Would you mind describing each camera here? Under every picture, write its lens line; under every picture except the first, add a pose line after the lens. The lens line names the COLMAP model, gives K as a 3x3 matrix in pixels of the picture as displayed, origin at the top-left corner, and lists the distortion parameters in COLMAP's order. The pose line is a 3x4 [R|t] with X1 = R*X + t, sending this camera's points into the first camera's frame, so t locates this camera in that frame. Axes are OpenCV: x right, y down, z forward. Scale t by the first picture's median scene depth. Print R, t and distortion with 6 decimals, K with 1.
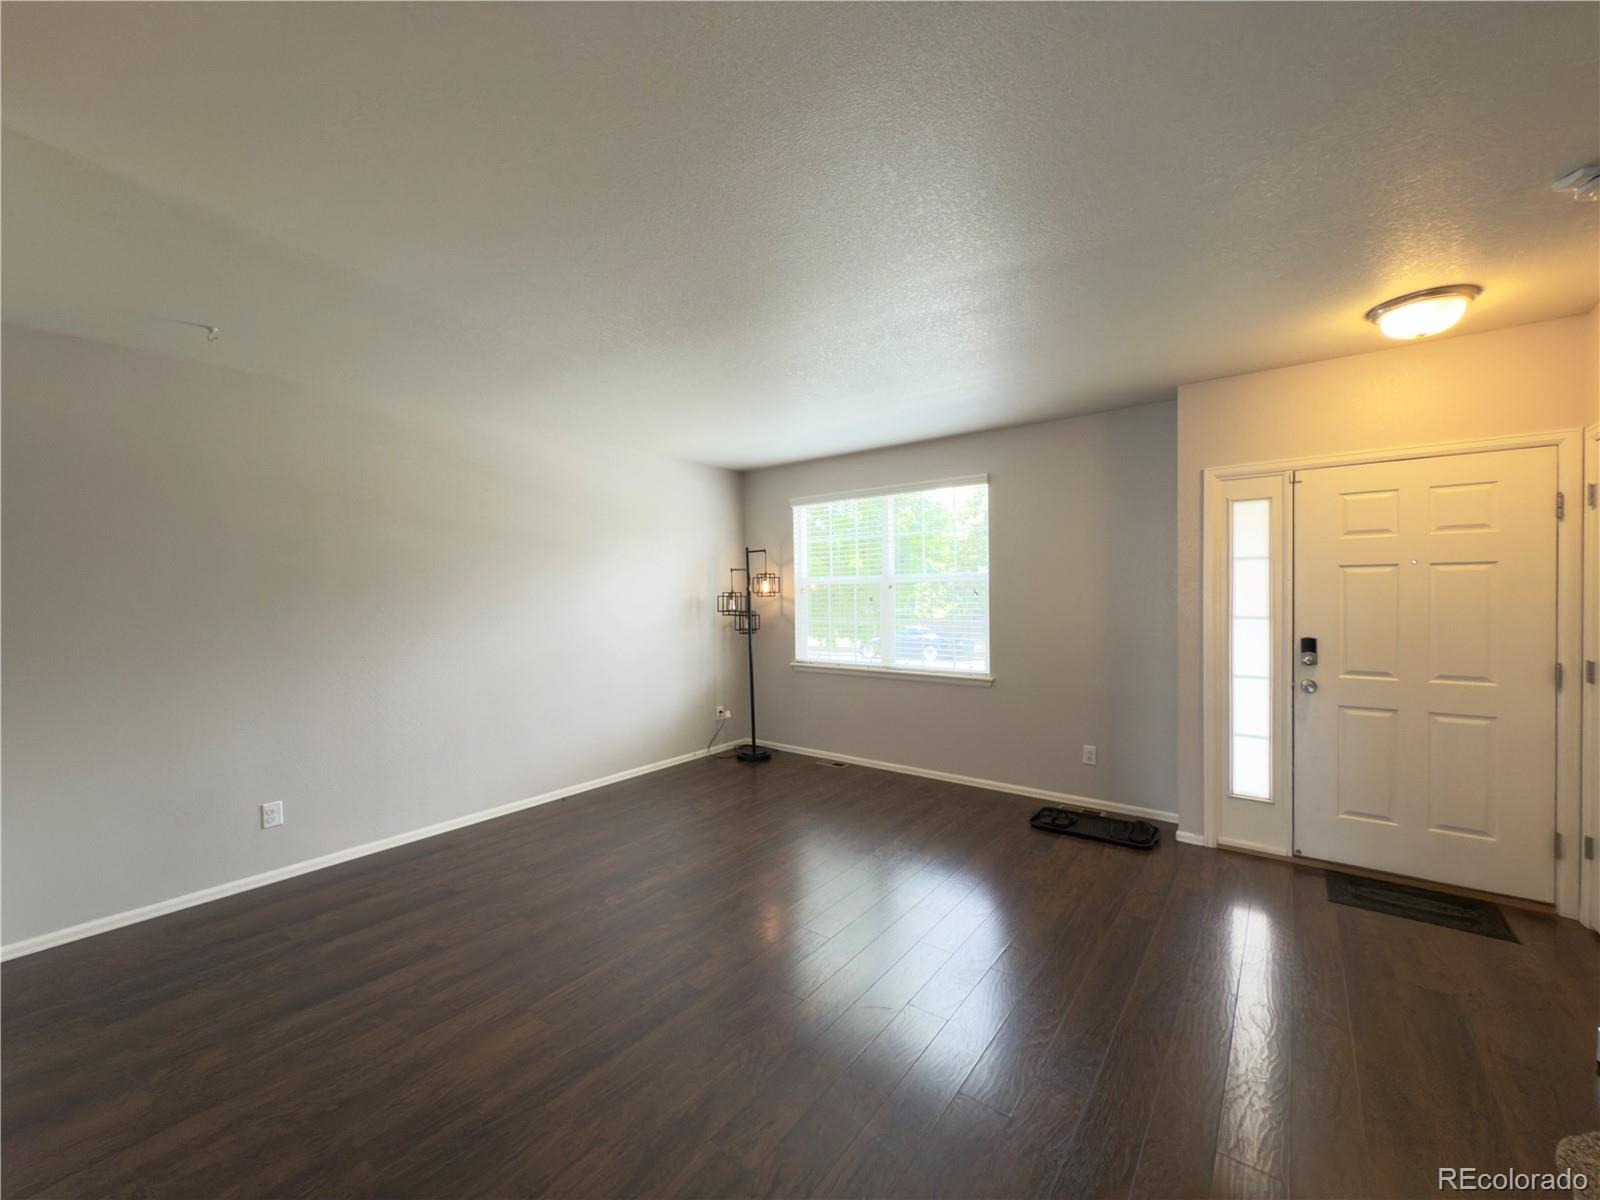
lens RADIAL K [[641.0, 0, 801.4], [0, 641.0, 599.7], [0, 0, 1]] dist [-0.000008, 0.000191]
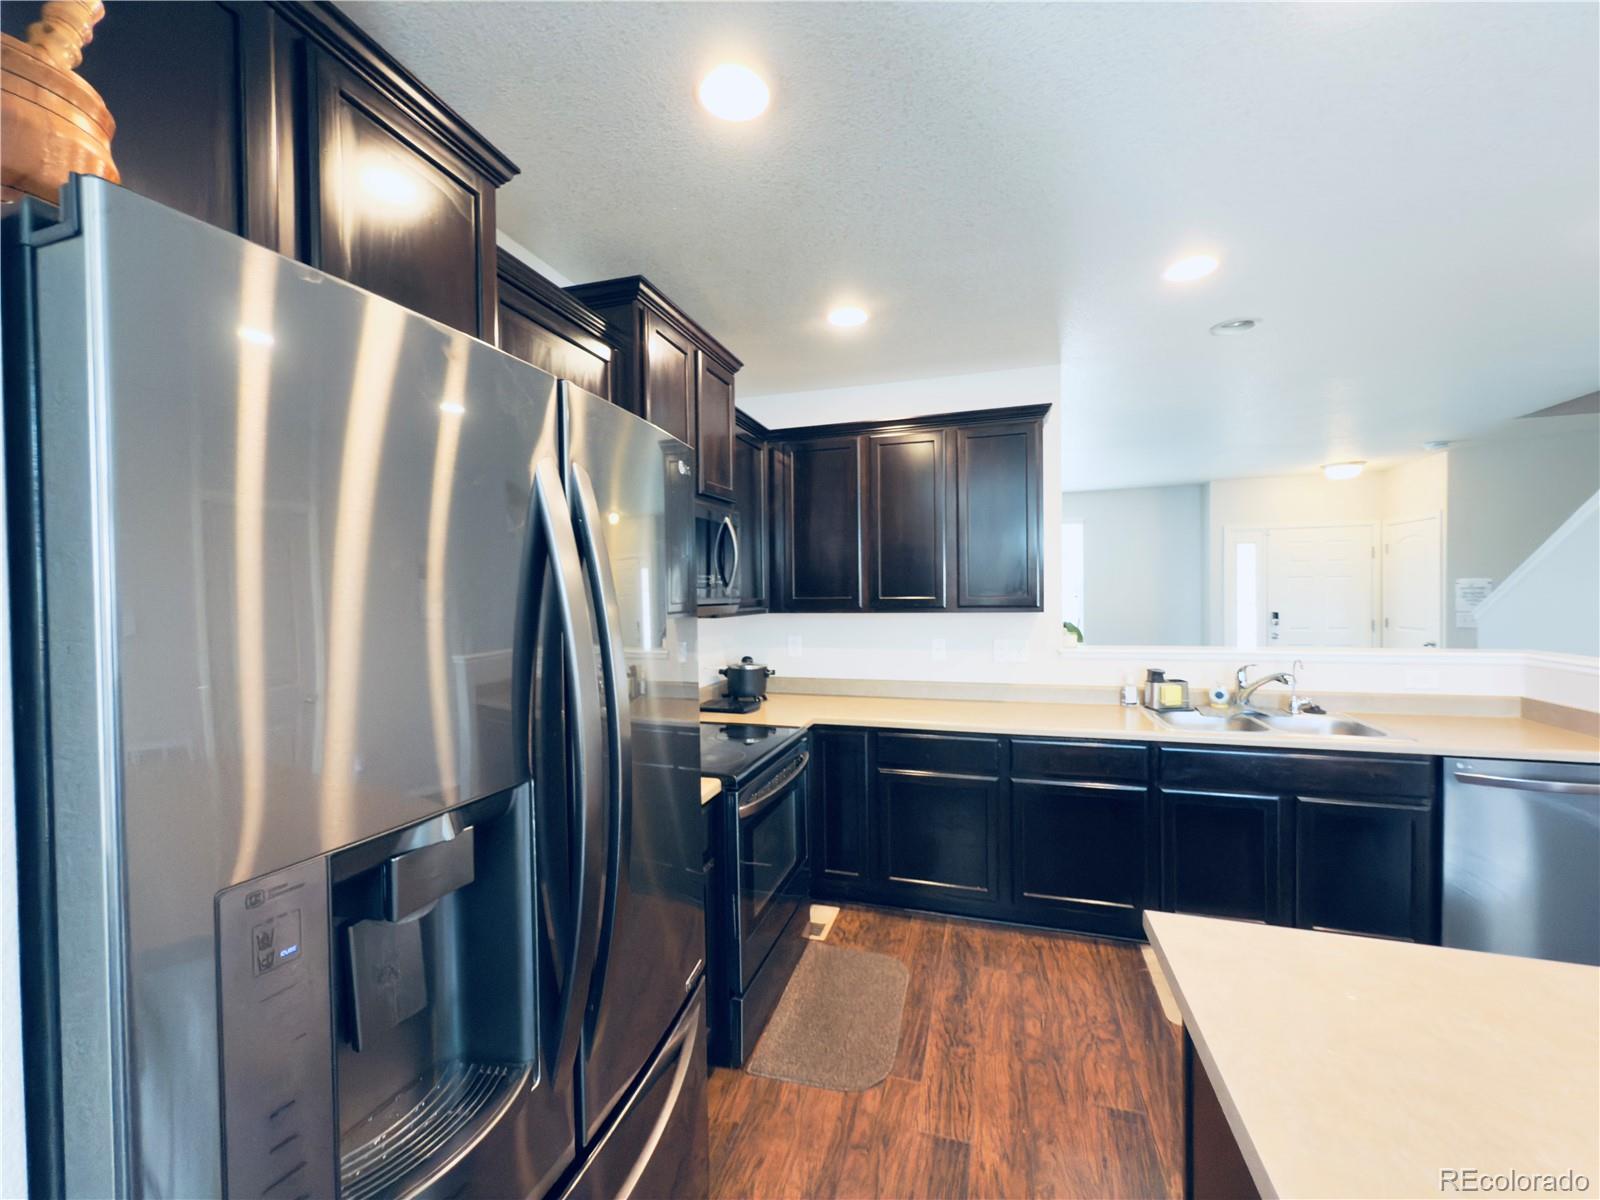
lens RADIAL K [[641.0, 0, 799.7], [0, 641.0, 603.8], [0, 0, 1]] dist [-0.000008, 0.000191]
pose [[0.938221, -0.012913, 0.345794, -1.247499], [0.009489, 0.999888, 0.011593, -0.004073], [-0.345905, -0.007595, 0.938239, -0.367374]]
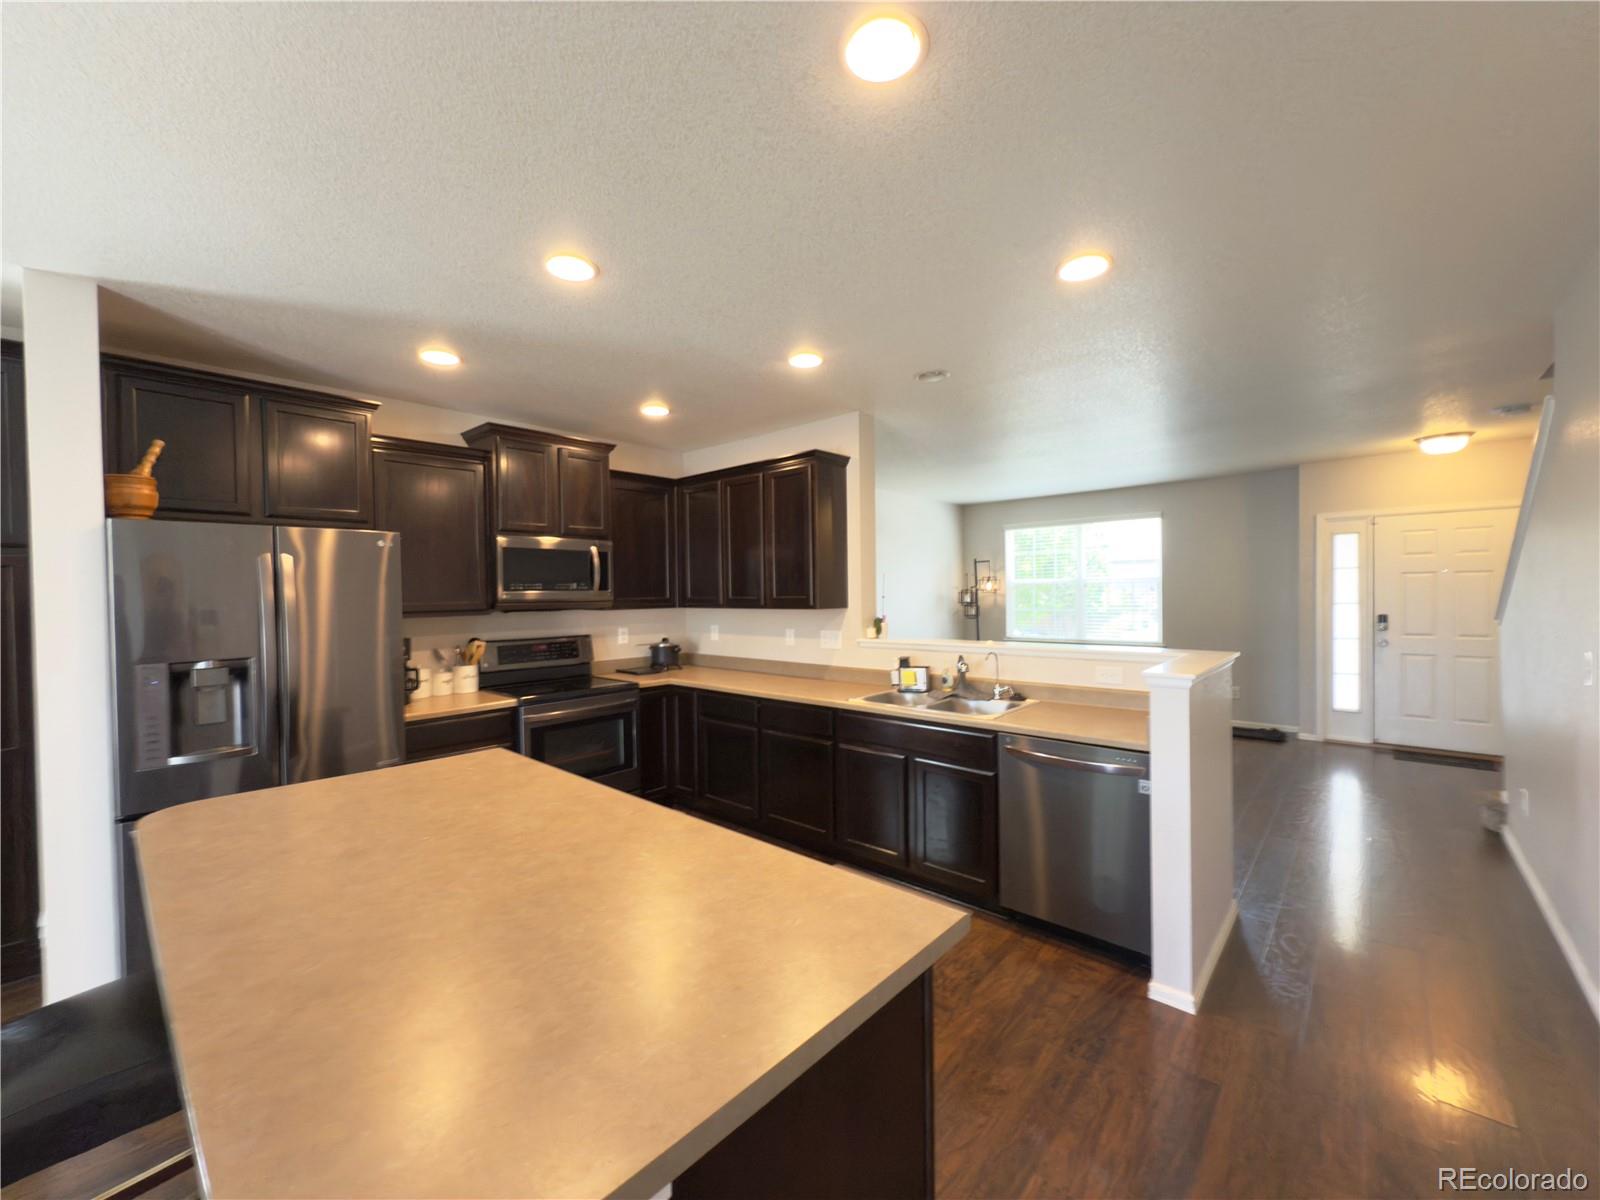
lens RADIAL K [[641.0, 0, 795.7], [0, 641.0, 602.7], [0, 0, 1]] dist [-0.000008, 0.000191]
pose [[0.996346, -0.006513, -0.085165, -0.584924], [0.007533, 0.999904, 0.011664, -0.003776], [0.085081, -0.012263, 0.996299, -0.784939]]
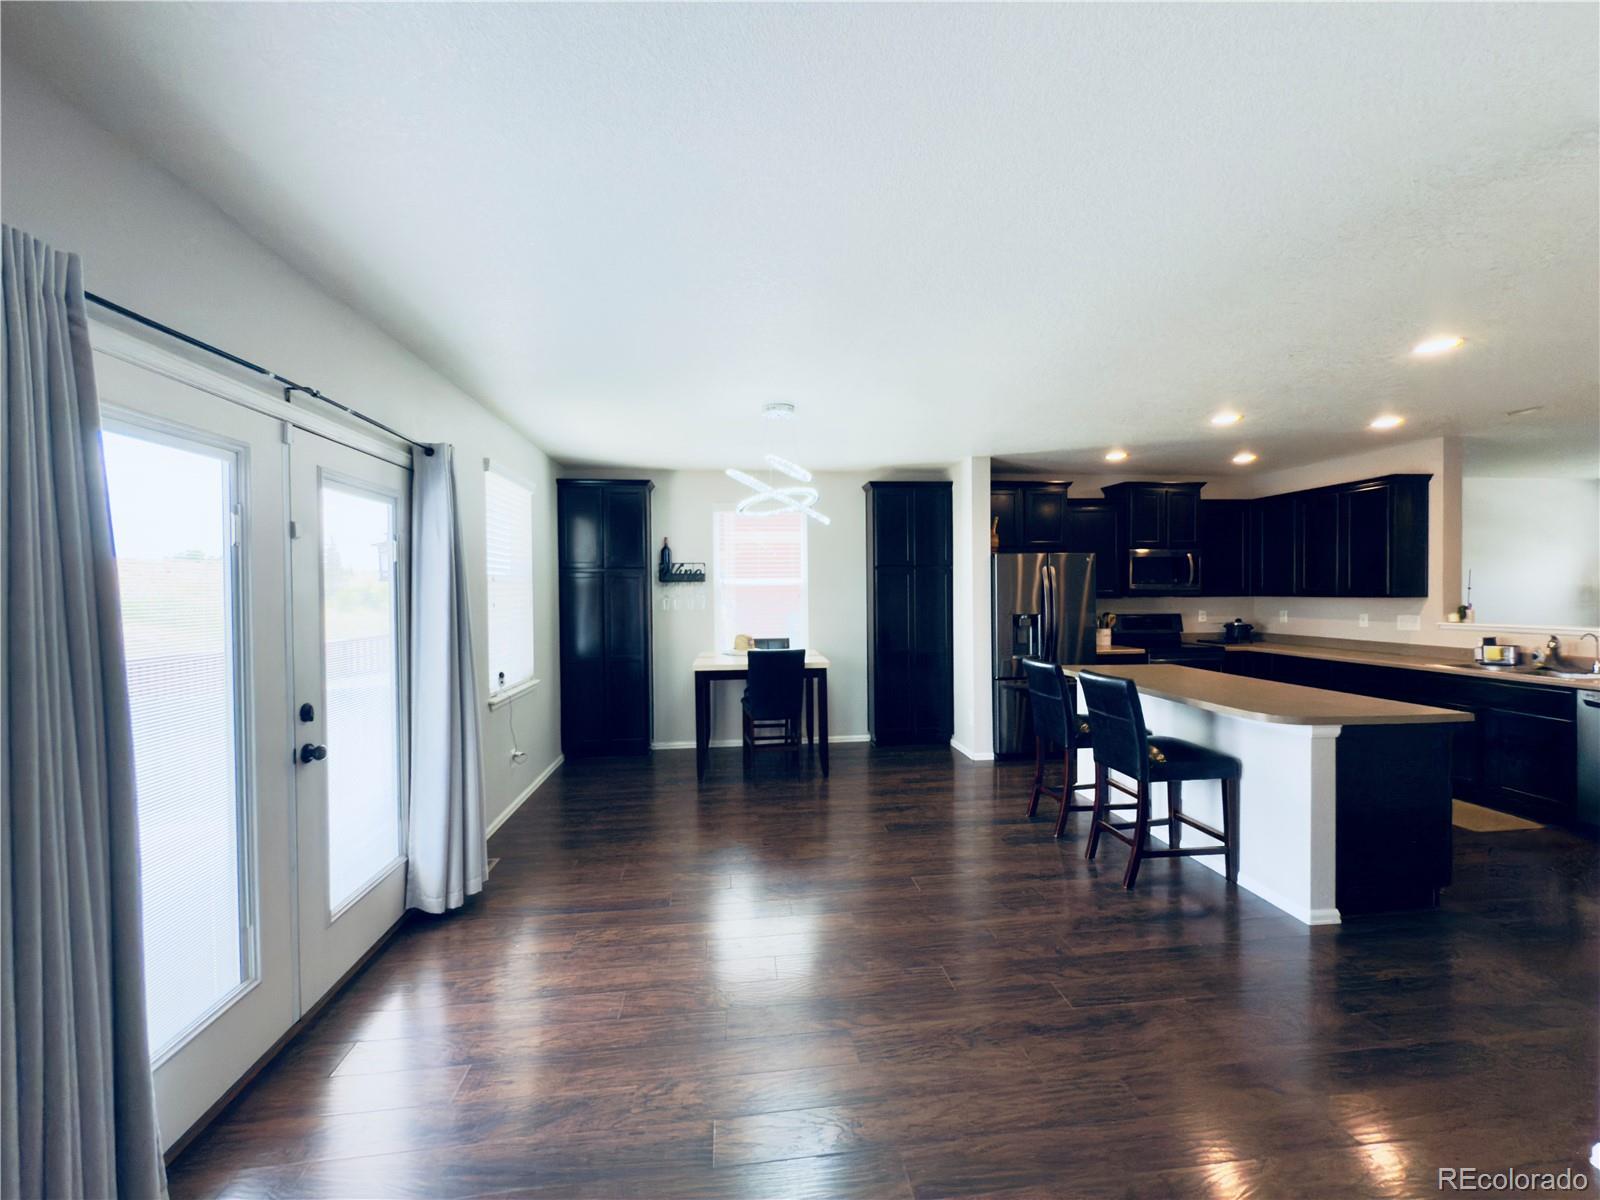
lens RADIAL K [[641.0, 0, 800.1], [0, 641.0, 599.5], [0, 0, 1]] dist [-0.000008, 0.000191]
pose [[0.696038, 0.008671, -0.717953, -0.537701], [0.003427, 0.999876, 0.015399, -0.001703], [0.717997, -0.013179, 0.695921, -1.630952]]
